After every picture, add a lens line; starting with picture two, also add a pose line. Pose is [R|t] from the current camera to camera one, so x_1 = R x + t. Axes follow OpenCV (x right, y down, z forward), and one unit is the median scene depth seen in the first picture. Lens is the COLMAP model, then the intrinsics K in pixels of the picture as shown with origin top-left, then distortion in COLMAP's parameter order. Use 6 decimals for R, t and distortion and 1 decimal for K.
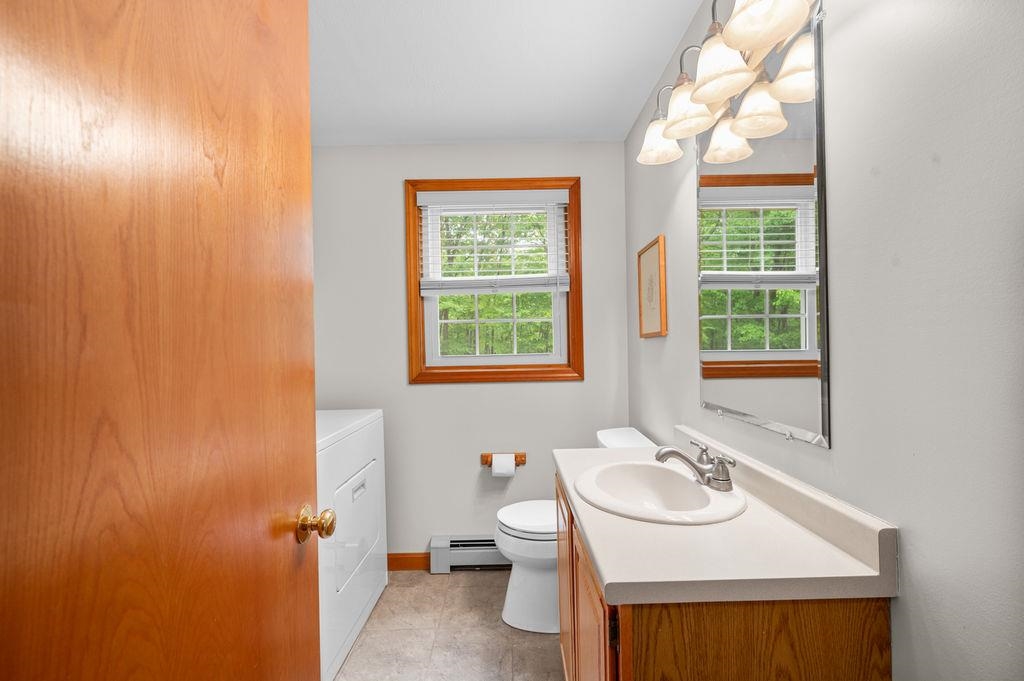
lens RADIAL K [[449.9, 0, 513.7], [0, 449.9, 341.2], [0, 0, 1]] dist [0.002237, 0.000020]
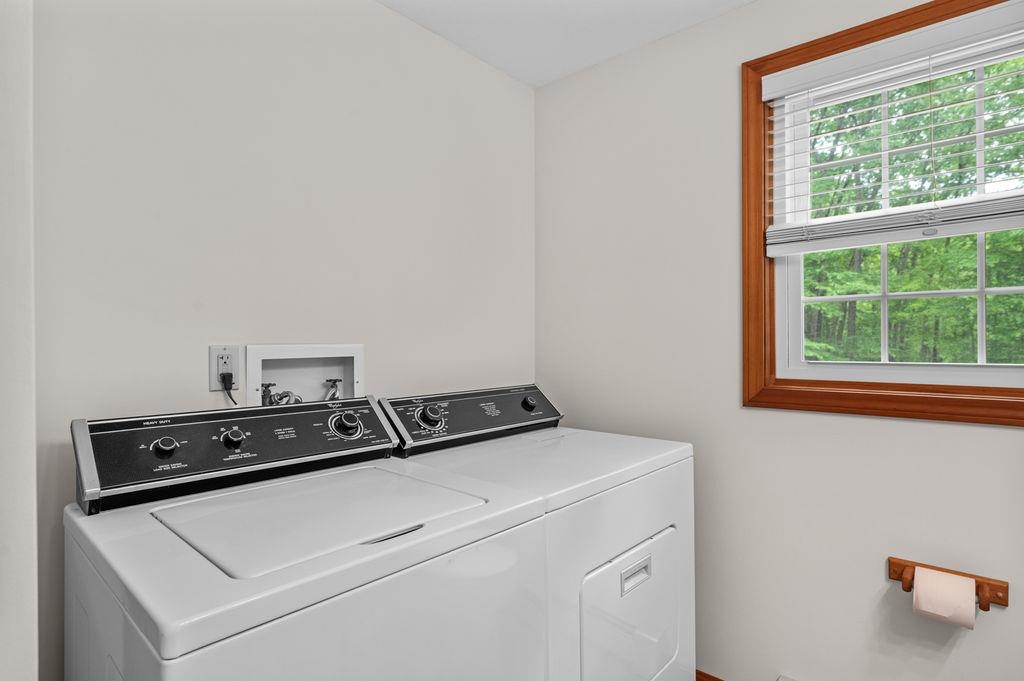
lens RADIAL K [[527.2, 0, 516.3], [0, 527.2, 342.0], [0, 0, 1]] dist [-0.001735, 0.001044]
pose [[0.751442, 0.017153, -0.659577, 0.000393], [-0.010439, 0.999846, 0.014109, 0.003649], [0.659717, -0.003717, 0.751505, 0.273469]]
